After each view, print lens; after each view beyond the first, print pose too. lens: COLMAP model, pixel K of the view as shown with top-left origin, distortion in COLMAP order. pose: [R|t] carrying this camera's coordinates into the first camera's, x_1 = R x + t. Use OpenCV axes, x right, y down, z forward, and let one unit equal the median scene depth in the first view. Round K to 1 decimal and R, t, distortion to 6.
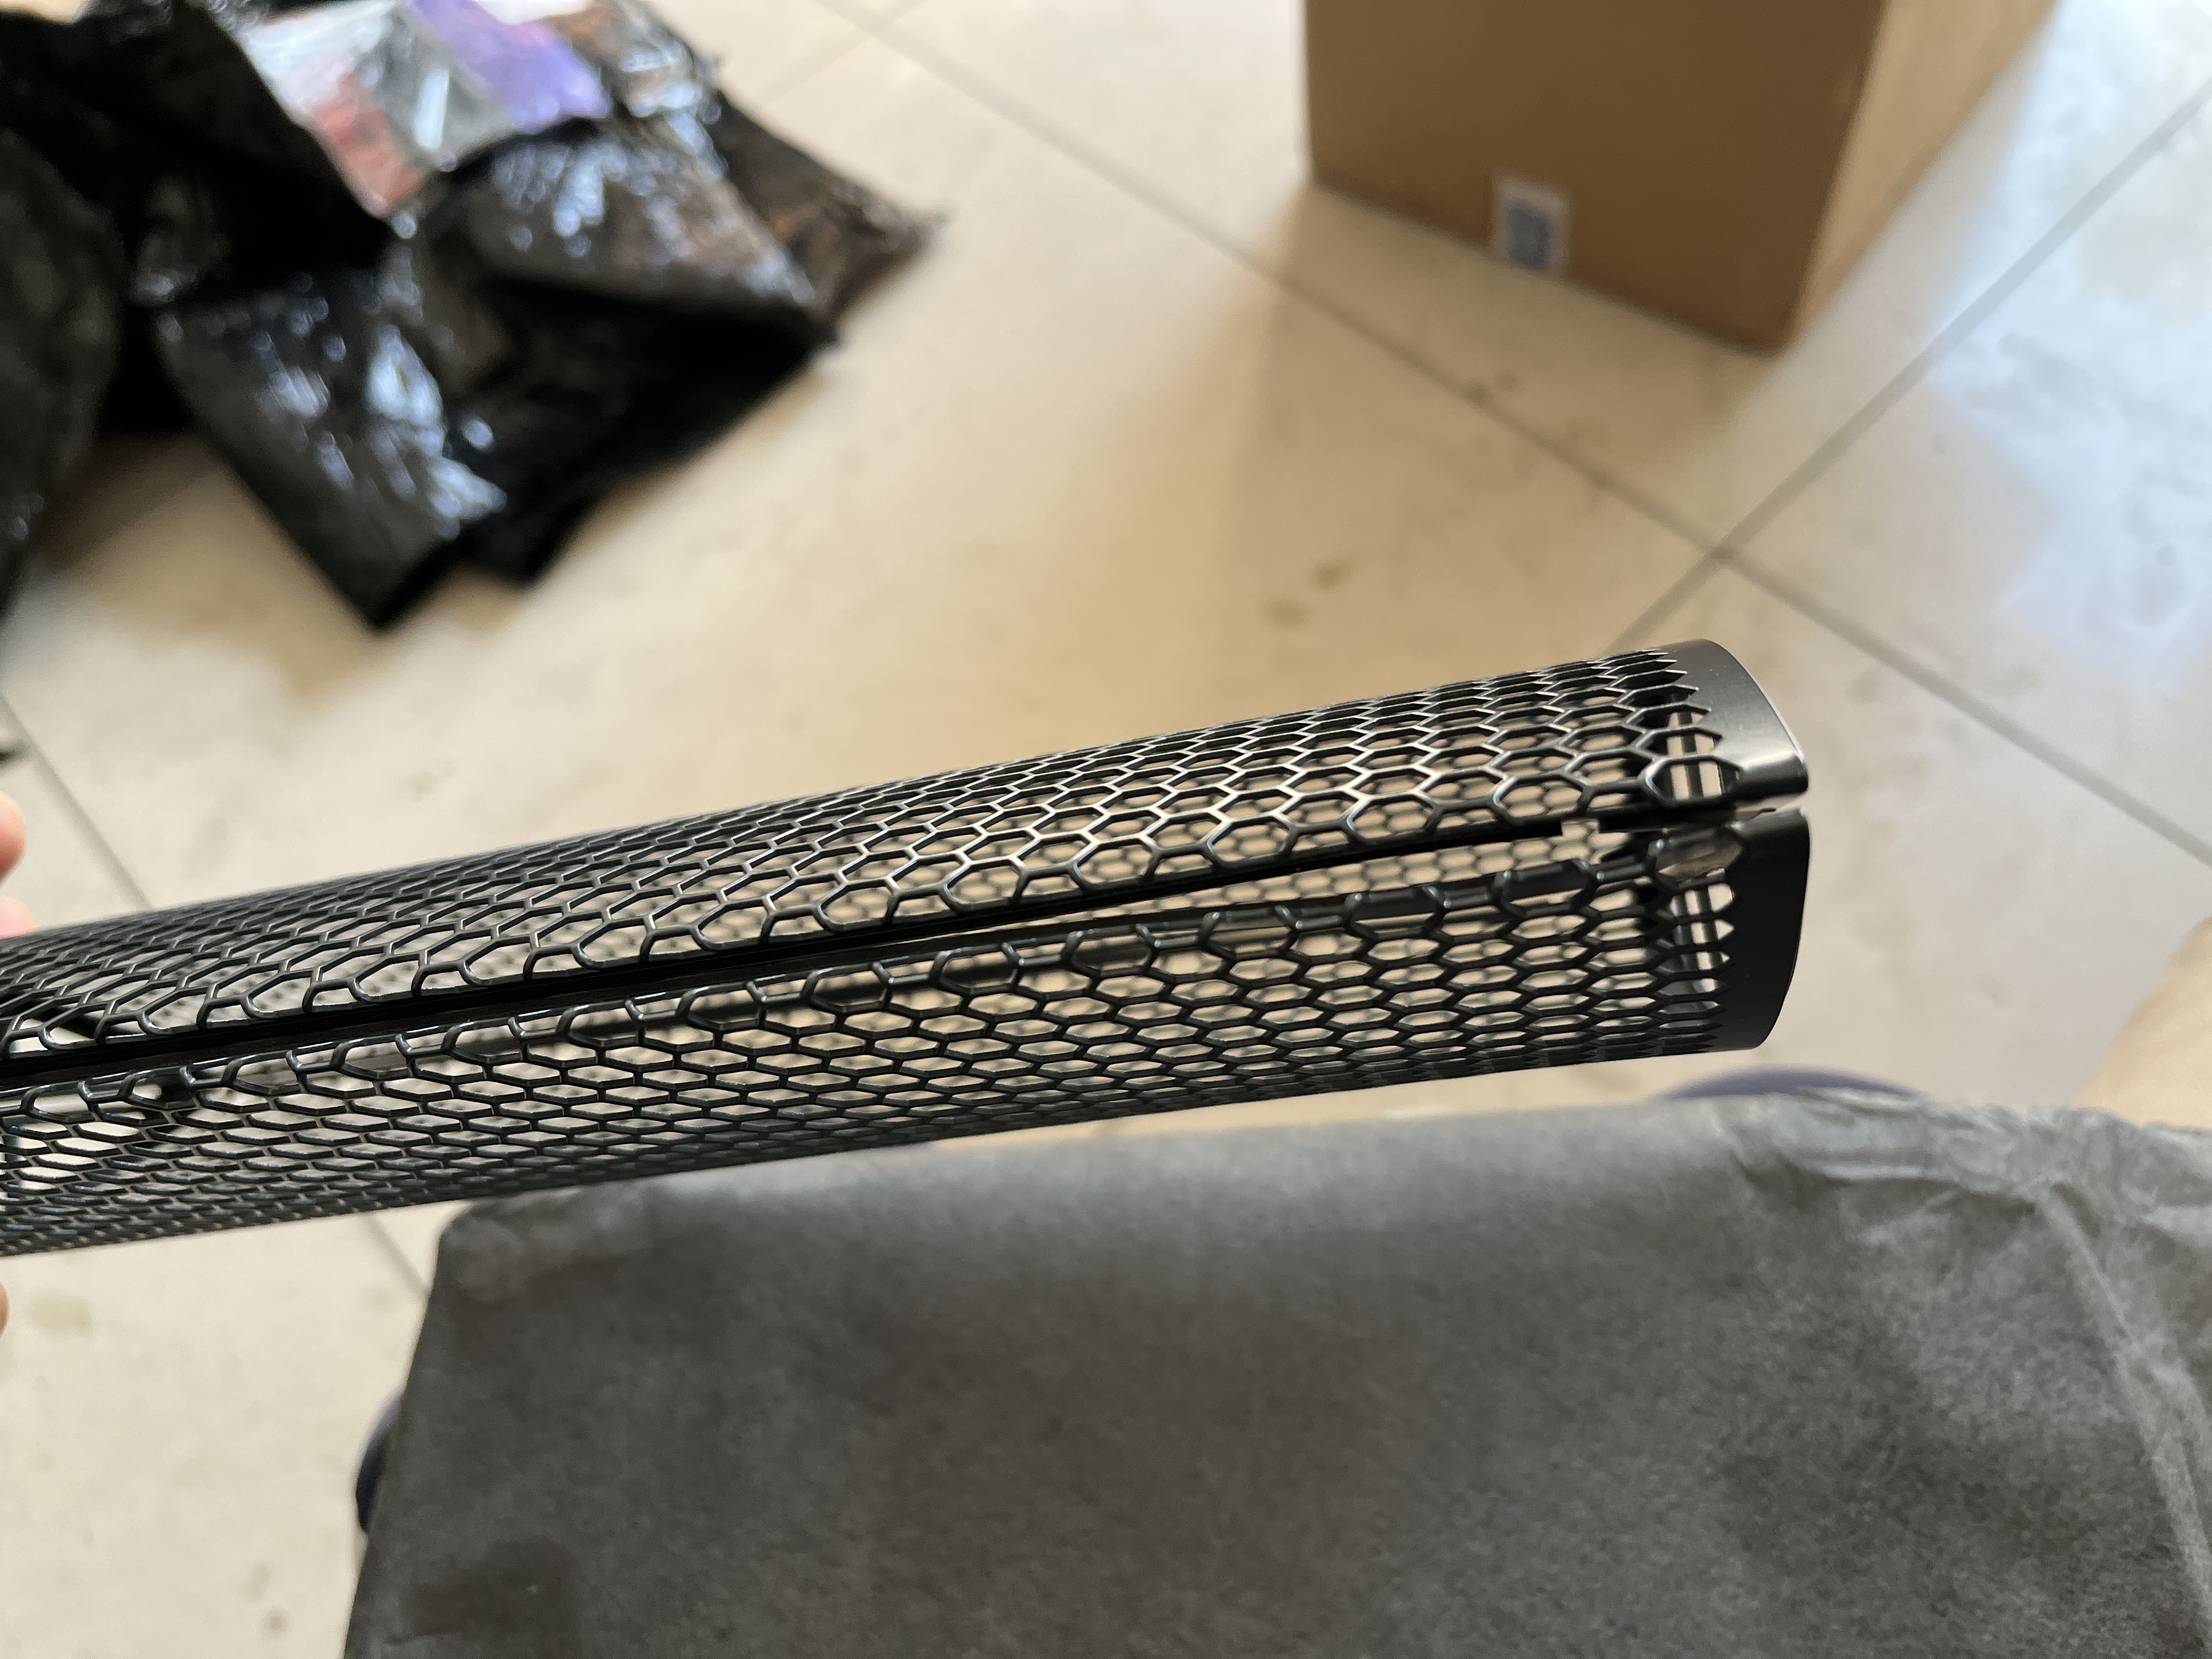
lens RADIAL K [[1688.9, 0, 1113.5], [0, 1688.9, 830.3], [0, 0, 1]] dist [-0.007511, -0.017631]
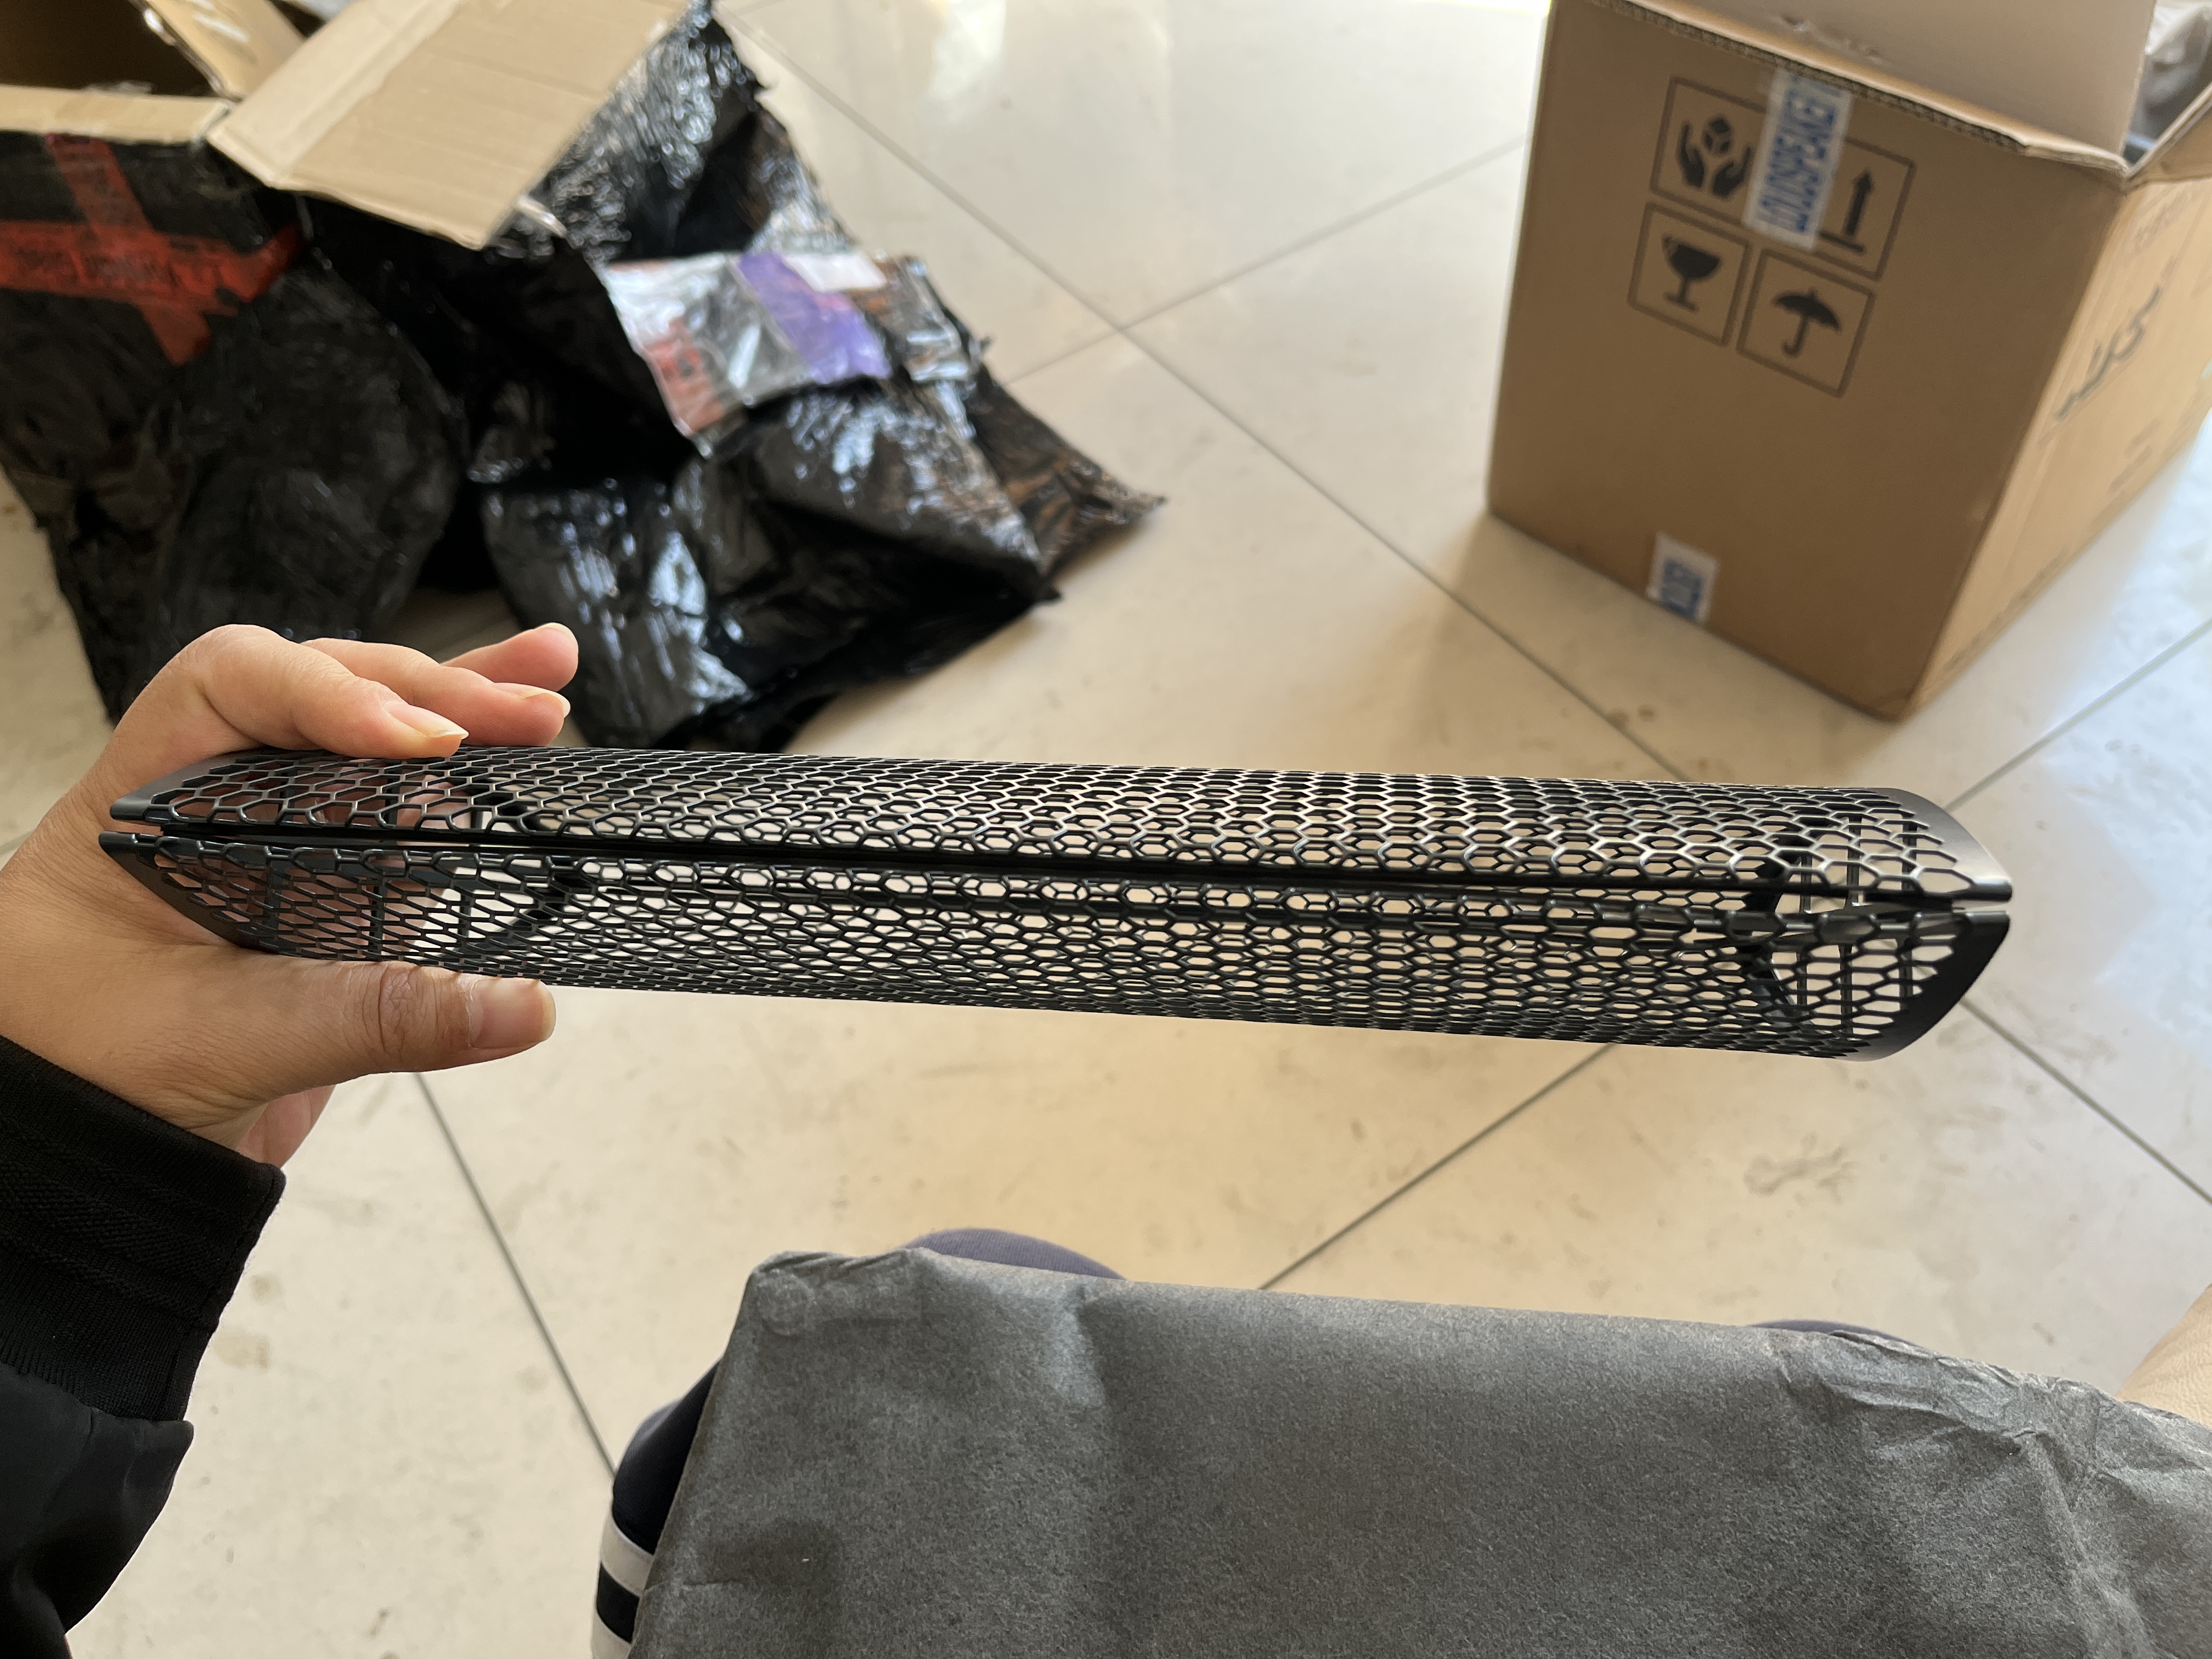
lens RADIAL K [[1688.9, 0, 1113.5], [0, 1688.9, 830.3], [0, 0, 1]] dist [-0.007511, -0.017631]
pose [[0.987540, 0.143775, -0.063983, -0.035212], [-0.151344, 0.979114, -0.135761, 0.014850], [0.043127, 0.143753, 0.988673, -0.111295]]
